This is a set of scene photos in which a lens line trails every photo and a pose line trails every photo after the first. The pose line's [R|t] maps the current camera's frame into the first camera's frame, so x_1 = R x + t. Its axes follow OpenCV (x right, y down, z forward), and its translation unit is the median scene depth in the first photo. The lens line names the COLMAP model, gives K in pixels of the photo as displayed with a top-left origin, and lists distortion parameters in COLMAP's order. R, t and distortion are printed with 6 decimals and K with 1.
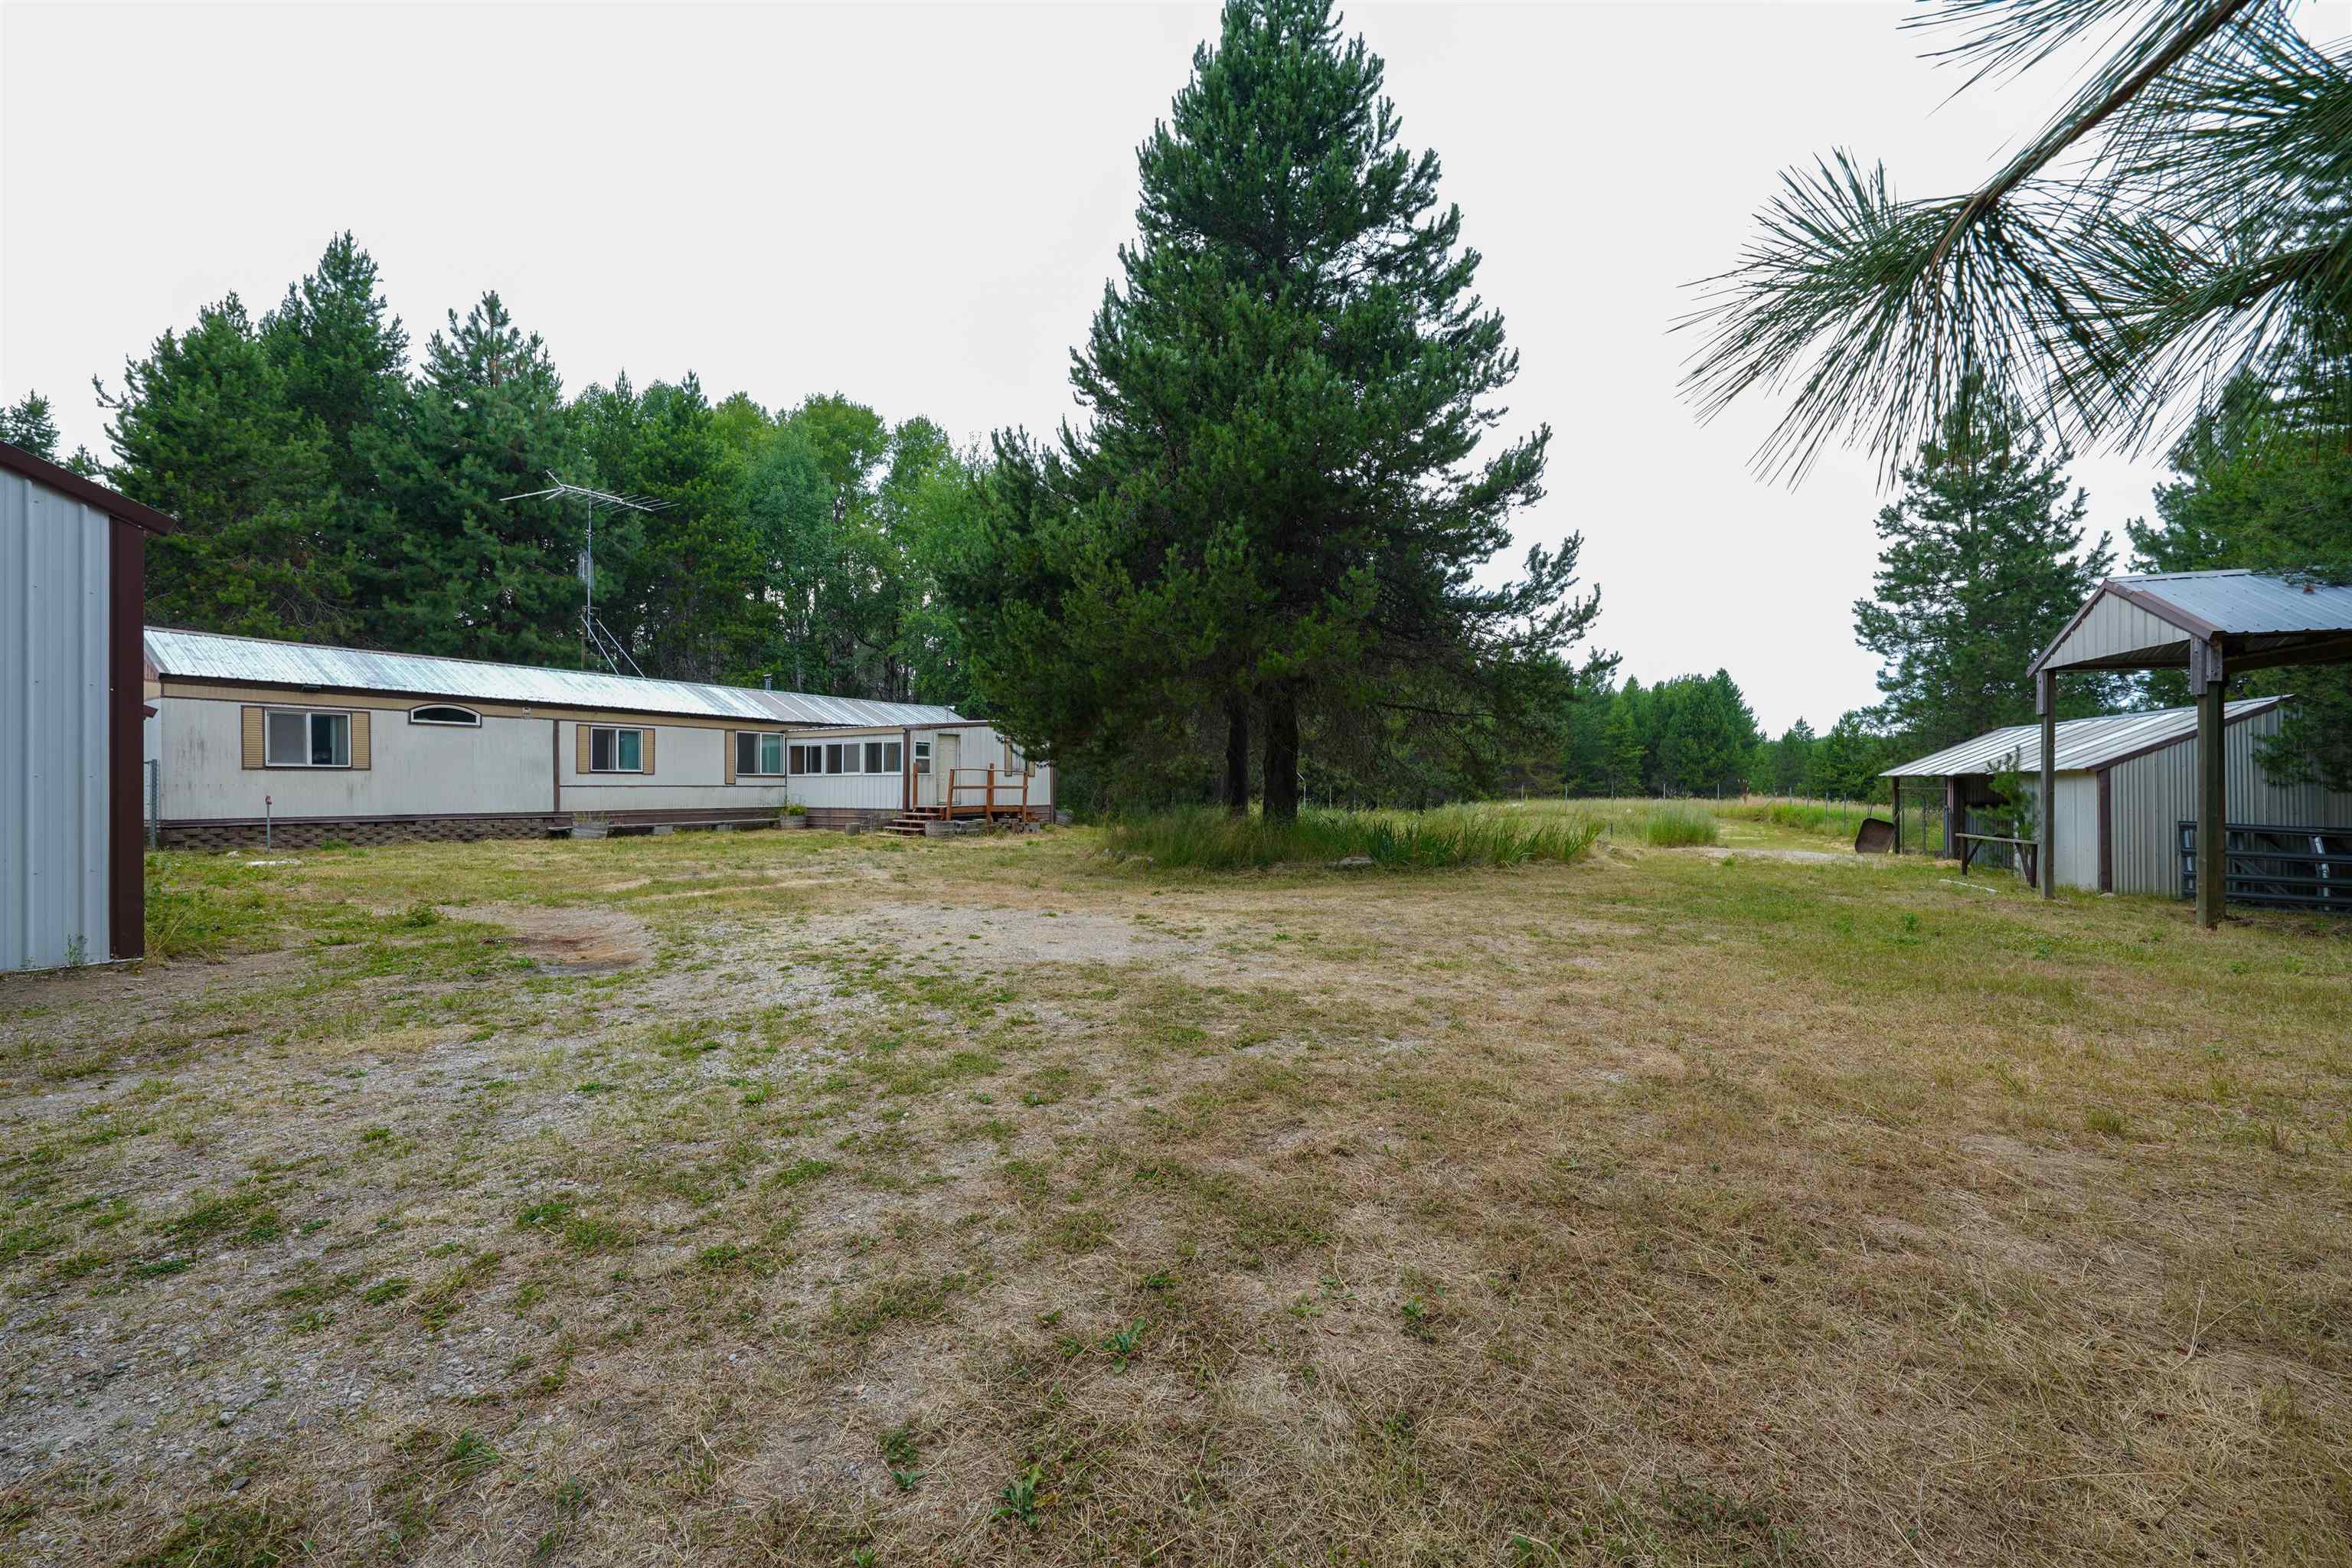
lens RADIAL K [[895.9, 0, 1176.0], [0, 895.9, 784.0], [0, 0, 1]] dist [-0.000152, -0.000018]
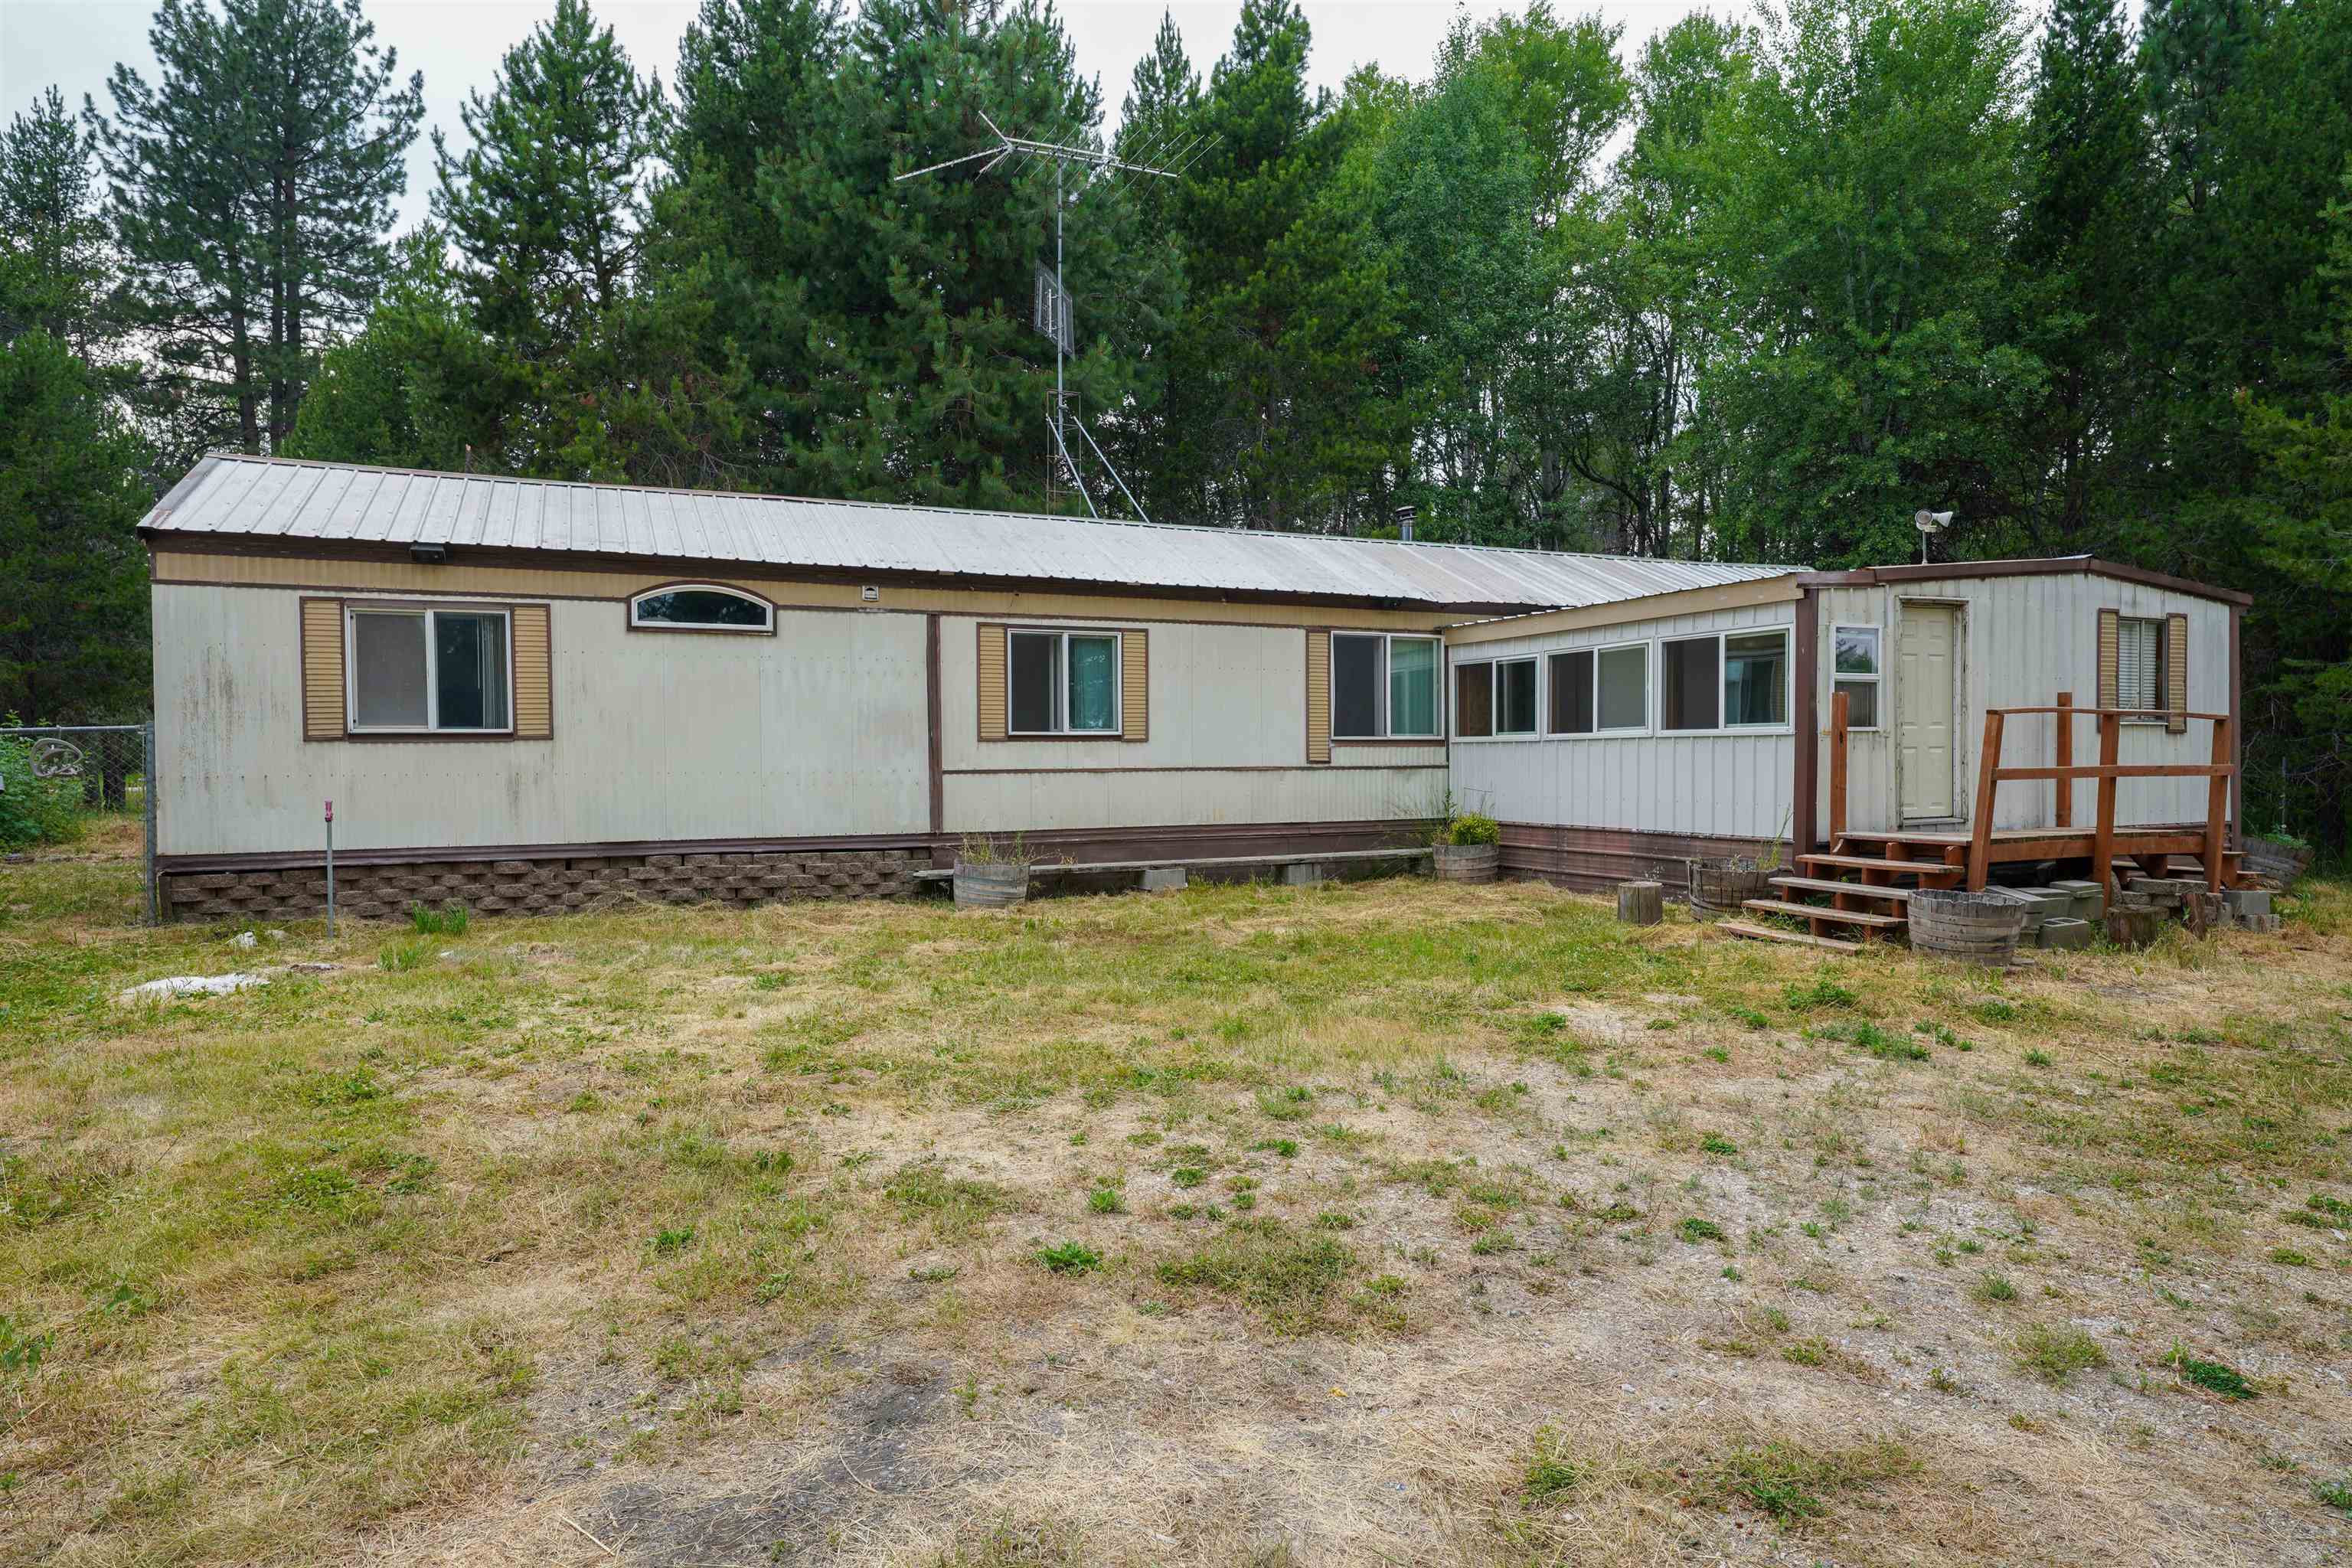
lens RADIAL K [[1382.2, 0, 1176.0], [0, 1382.2, 784.0], [0, 0, 1]] dist [-0.002930, -0.000428]
pose [[0.824015, 0.005255, -0.566543, -0.206901], [0.008088, 0.999746, 0.021037, -0.004178], [0.566510, -0.021917, 0.823763, 0.471230]]
